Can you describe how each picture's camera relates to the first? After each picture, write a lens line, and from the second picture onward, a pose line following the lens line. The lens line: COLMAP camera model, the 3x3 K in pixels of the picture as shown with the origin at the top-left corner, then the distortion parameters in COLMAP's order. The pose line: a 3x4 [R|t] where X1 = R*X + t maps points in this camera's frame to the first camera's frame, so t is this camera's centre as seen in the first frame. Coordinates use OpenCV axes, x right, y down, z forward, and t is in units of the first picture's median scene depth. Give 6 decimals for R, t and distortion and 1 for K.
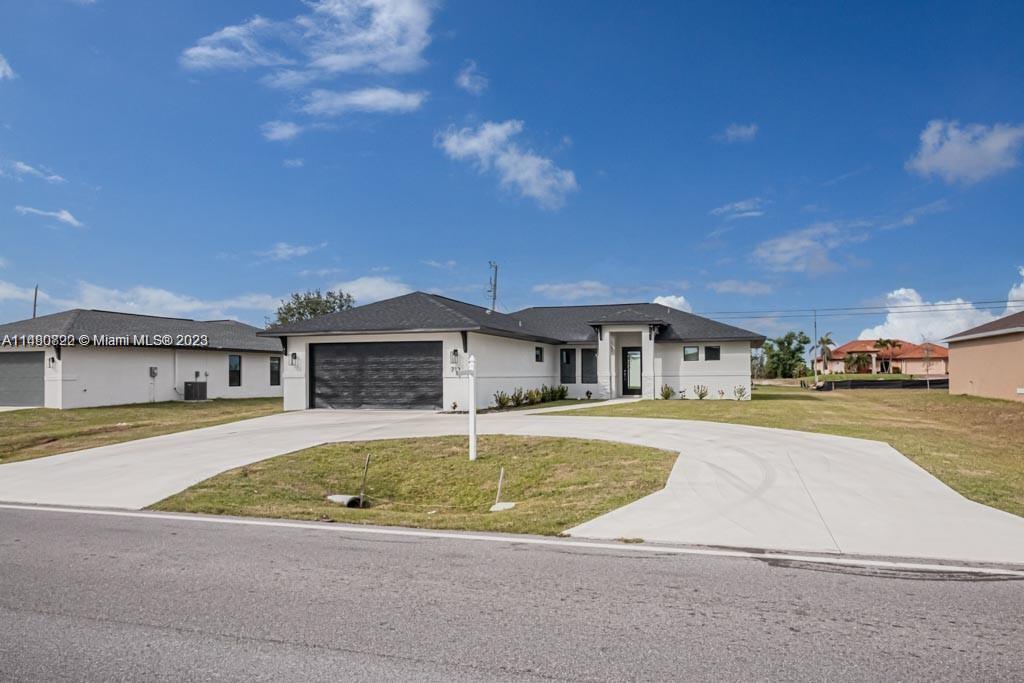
lens RADIAL K [[672.5, 0, 512.7], [0, 672.5, 354.7], [0, 0, 1]] dist [-0.003646, -0.000424]
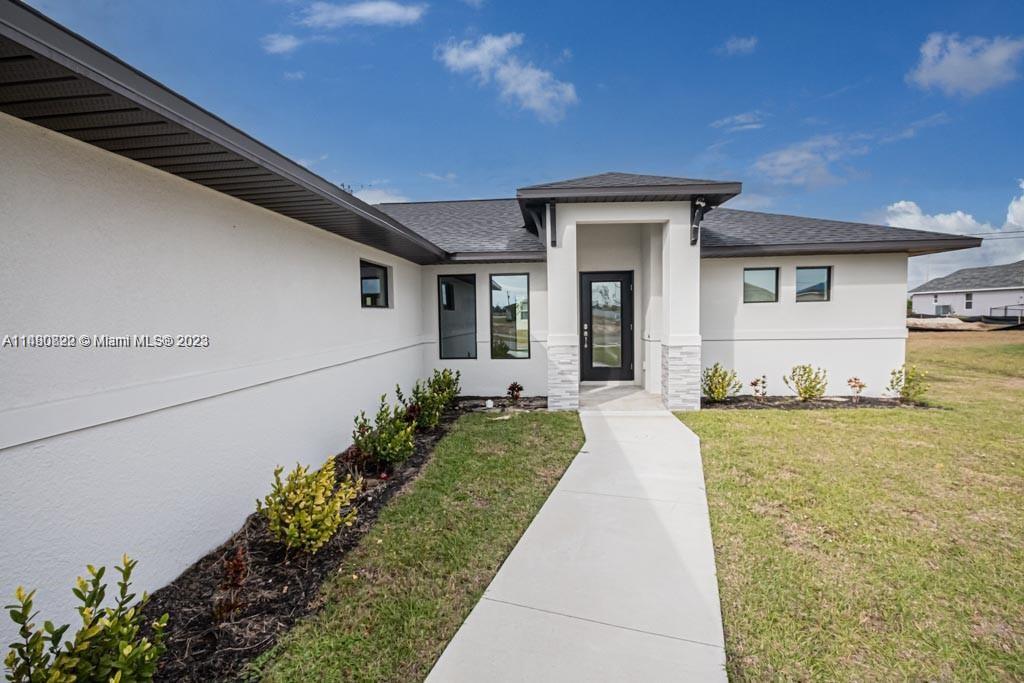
lens RADIAL K [[488.4, 0, 512.0], [0, 488.4, 341.5], [0, 0, 1]] dist [-0.000480, 0.000074]
pose [[0.970284, -0.025562, 0.240615, 0.045745], [0.004085, 0.995993, 0.089338, 0.005662], [-0.241934, -0.085700, 0.966501, 0.749678]]
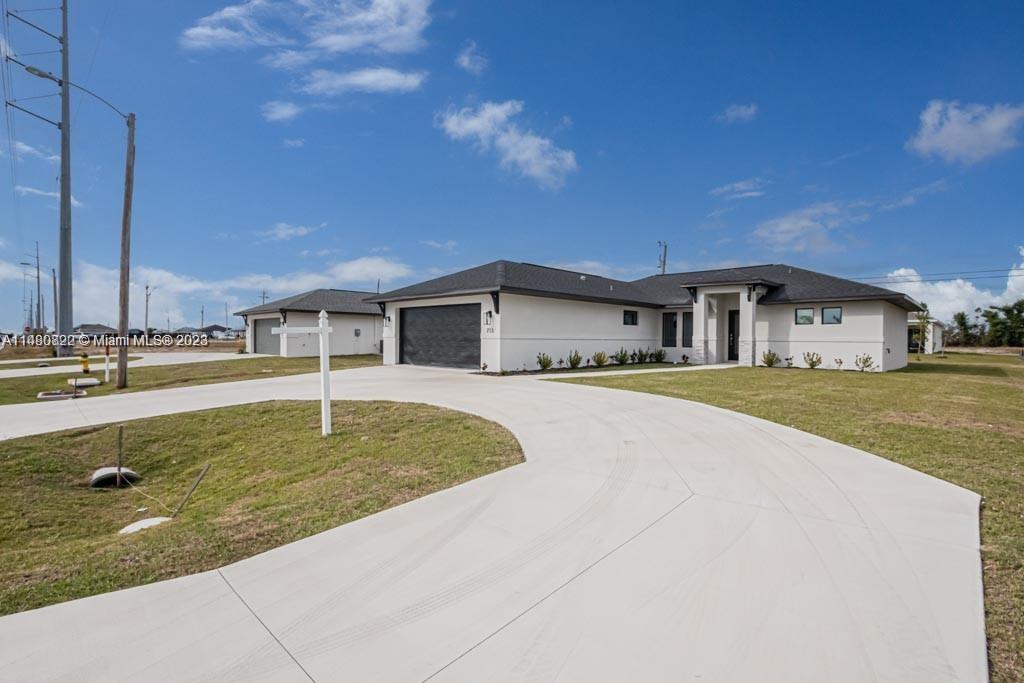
lens RADIAL K [[488.4, 0, 512.0], [0, 488.4, 341.5], [0, 0, 1]] dist [-0.000480, 0.000074]
pose [[0.909351, 0.015919, -0.415725, 0.183502], [-0.000732, 0.999327, 0.036665, 0.008253], [0.416029, -0.033037, 0.908751, 0.252813]]
